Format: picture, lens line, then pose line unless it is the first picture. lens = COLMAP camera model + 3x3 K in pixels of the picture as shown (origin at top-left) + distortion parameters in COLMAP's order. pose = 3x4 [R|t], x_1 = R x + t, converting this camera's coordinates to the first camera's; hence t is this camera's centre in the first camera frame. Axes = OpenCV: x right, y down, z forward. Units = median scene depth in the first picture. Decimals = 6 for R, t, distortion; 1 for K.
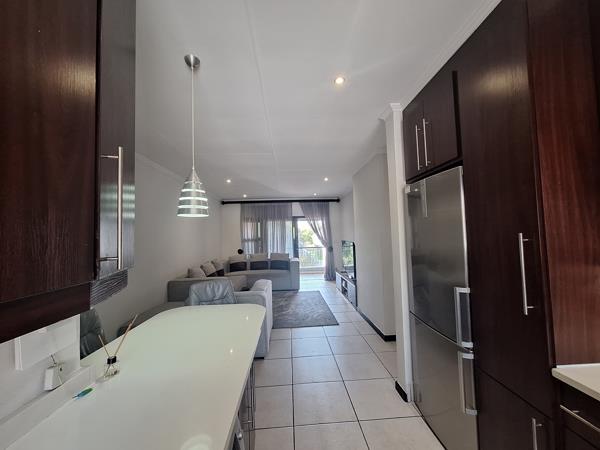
lens RADIAL K [[237.3, 0, 300.0], [0, 237.3, 226.8], [0, 0, 1]] dist [0.002023, 0.000936]
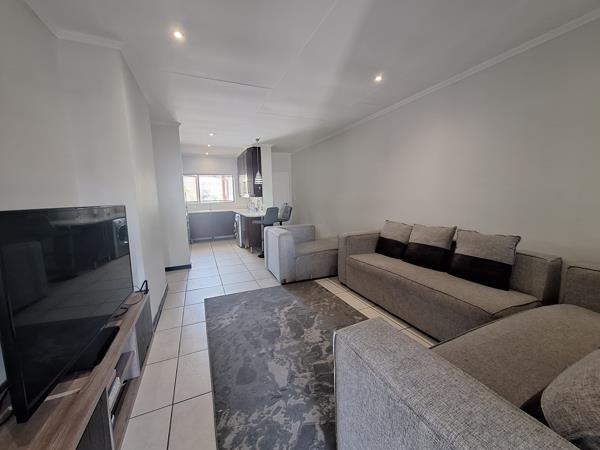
lens RADIAL K [[237.3, 0, 302.6], [0, 237.3, 224.0], [0, 0, 1]] dist [0.002023, 0.000936]
pose [[-0.930951, 0.093329, -0.353016, 0.058951], [0.060928, 0.992934, 0.101833, 0.046827], [0.360025, 0.073293, -0.930059, 0.969235]]
